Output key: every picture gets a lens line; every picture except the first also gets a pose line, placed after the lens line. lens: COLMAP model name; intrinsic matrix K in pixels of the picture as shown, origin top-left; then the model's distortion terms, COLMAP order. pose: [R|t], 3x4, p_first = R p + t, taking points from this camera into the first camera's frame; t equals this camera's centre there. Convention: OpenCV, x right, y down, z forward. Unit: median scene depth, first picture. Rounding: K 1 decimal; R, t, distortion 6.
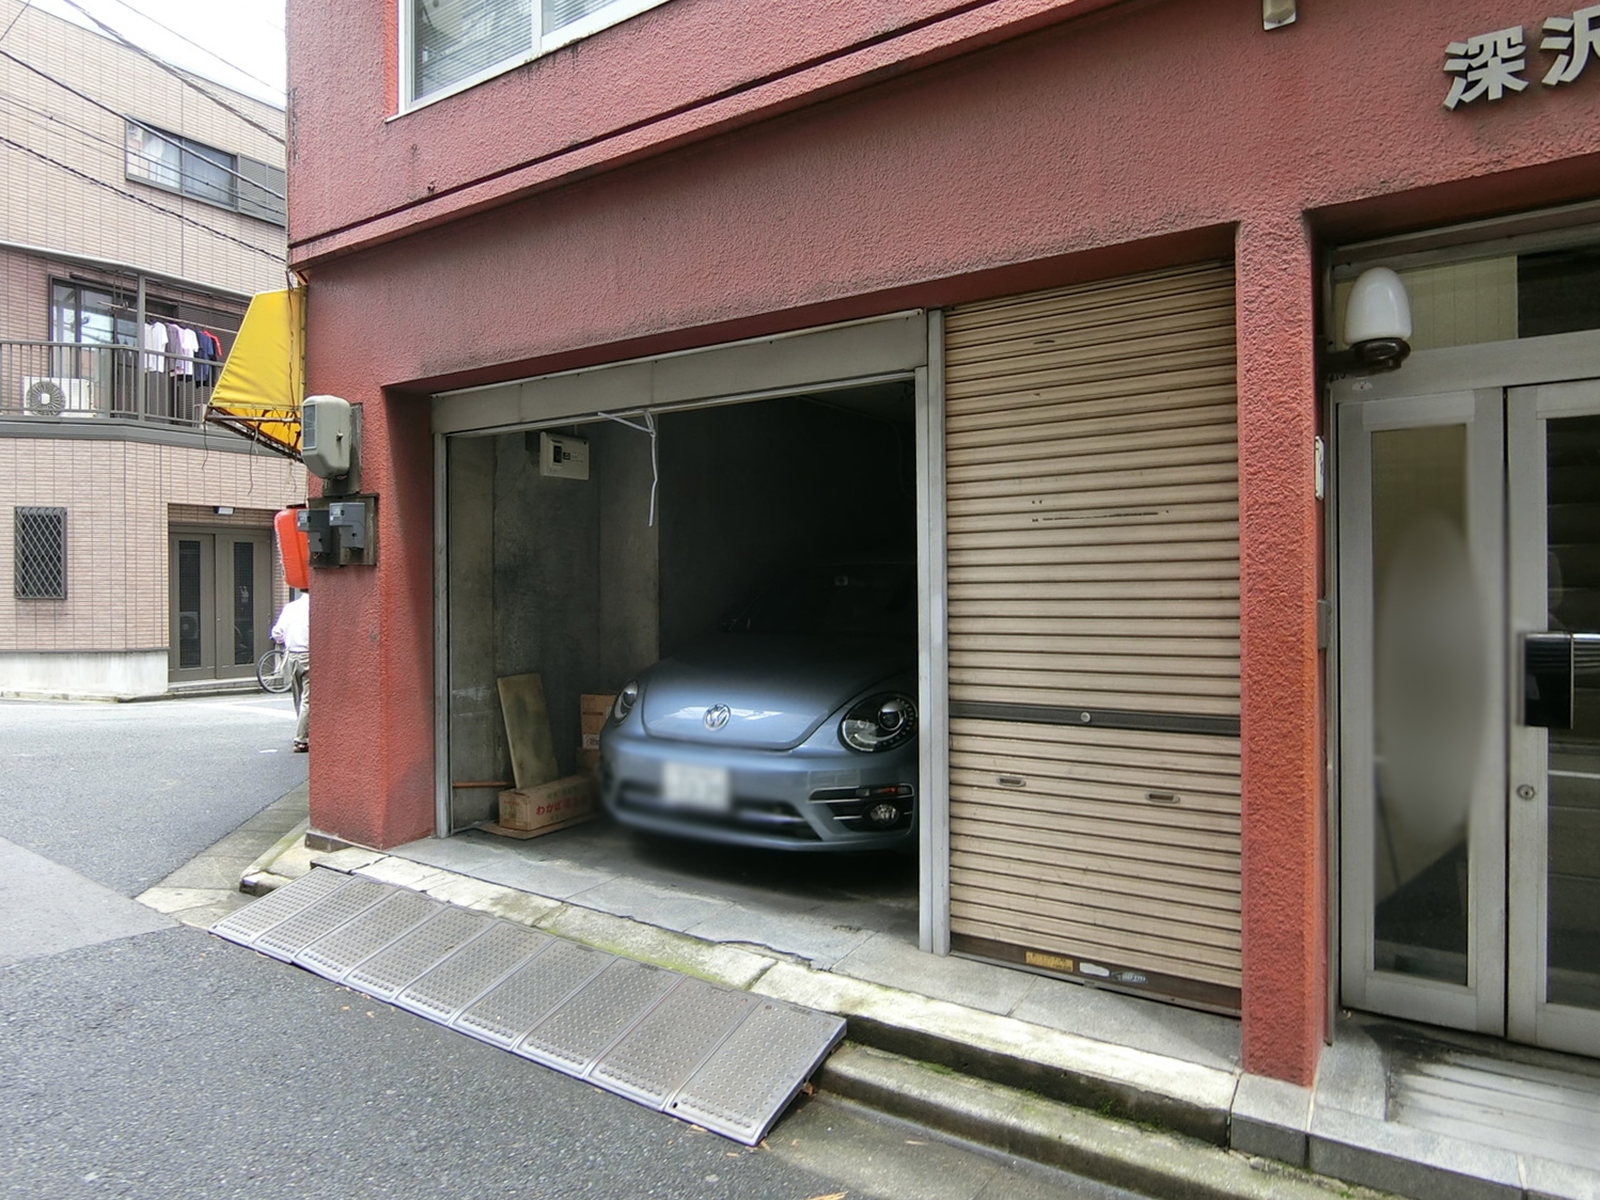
lens RADIAL K [[927.7, 0, 792.6], [0, 927.7, 596.6], [0, 0, 1]] dist [-0.021639, -0.001432]
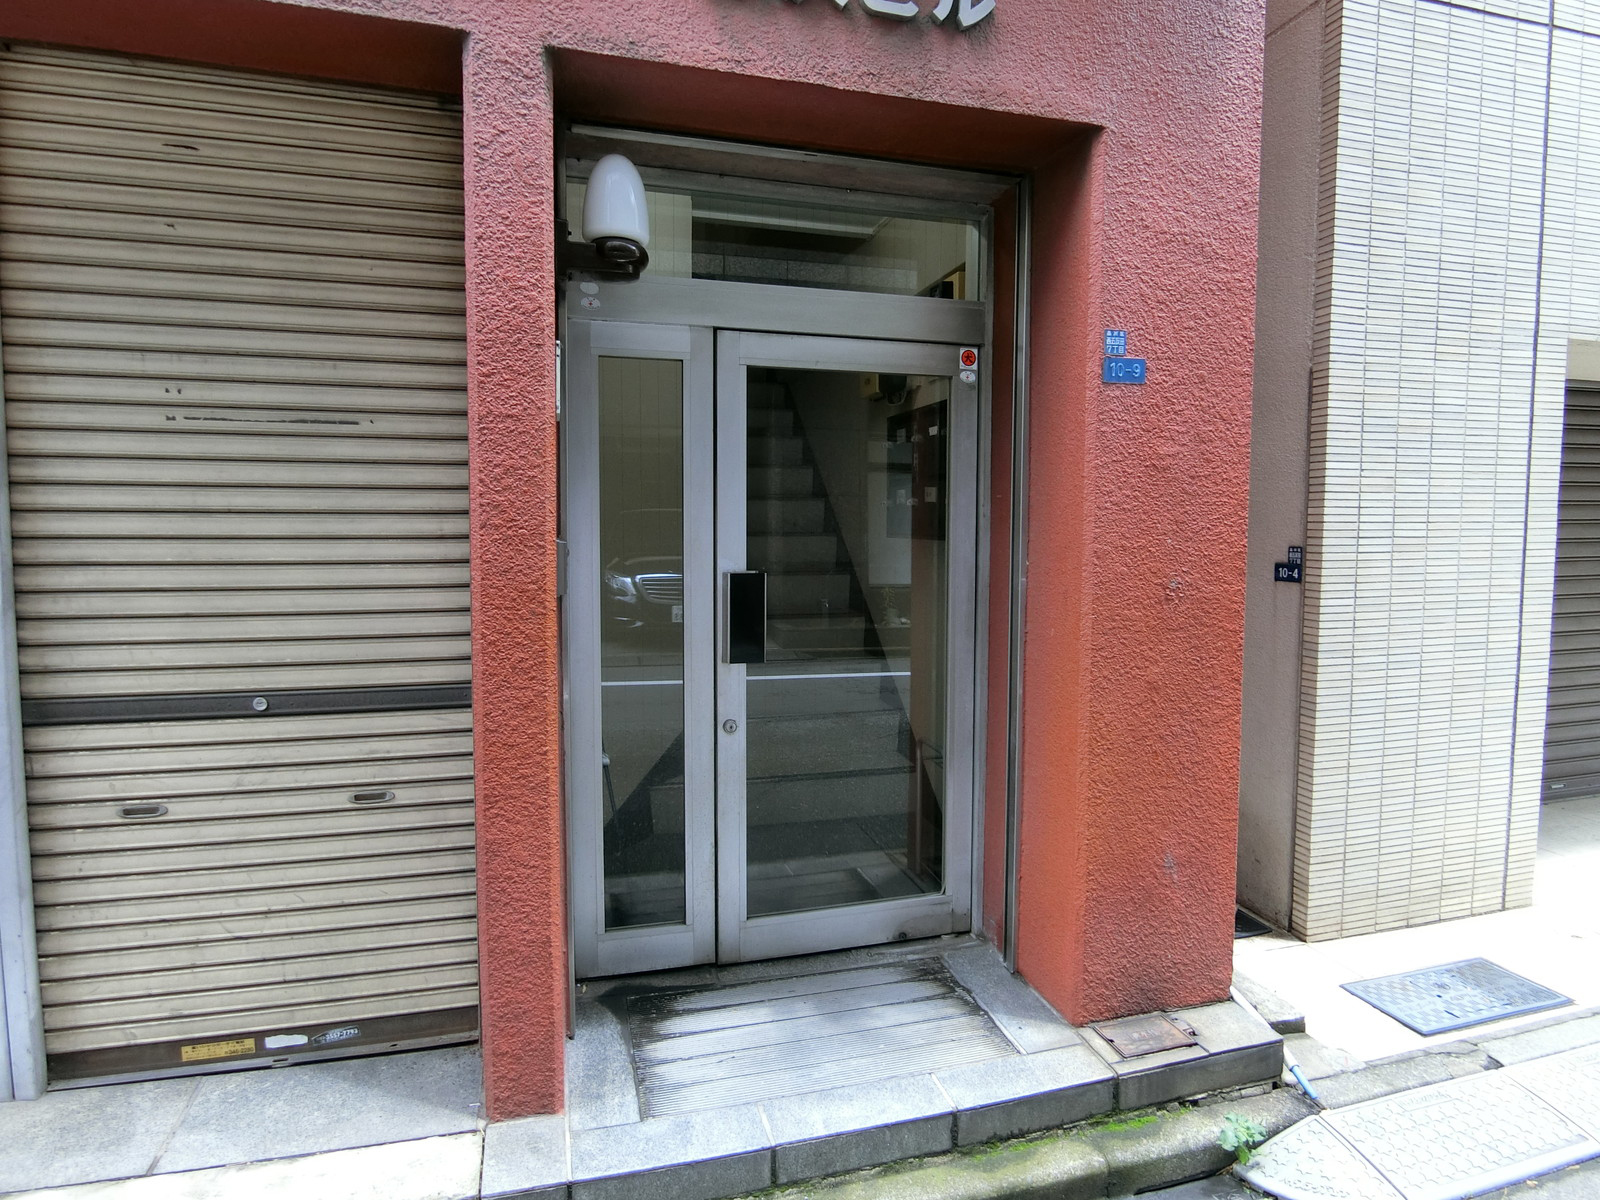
lens RADIAL K [[927.7, 0, 792.6], [0, 927.7, 596.6], [0, 0, 1]] dist [-0.021639, -0.001432]
pose [[0.681819, -0.038477, 0.730508, 0.087735], [-0.006025, 0.998287, 0.058204, 0.004658], [-0.731496, -0.044086, 0.680419, 0.238009]]
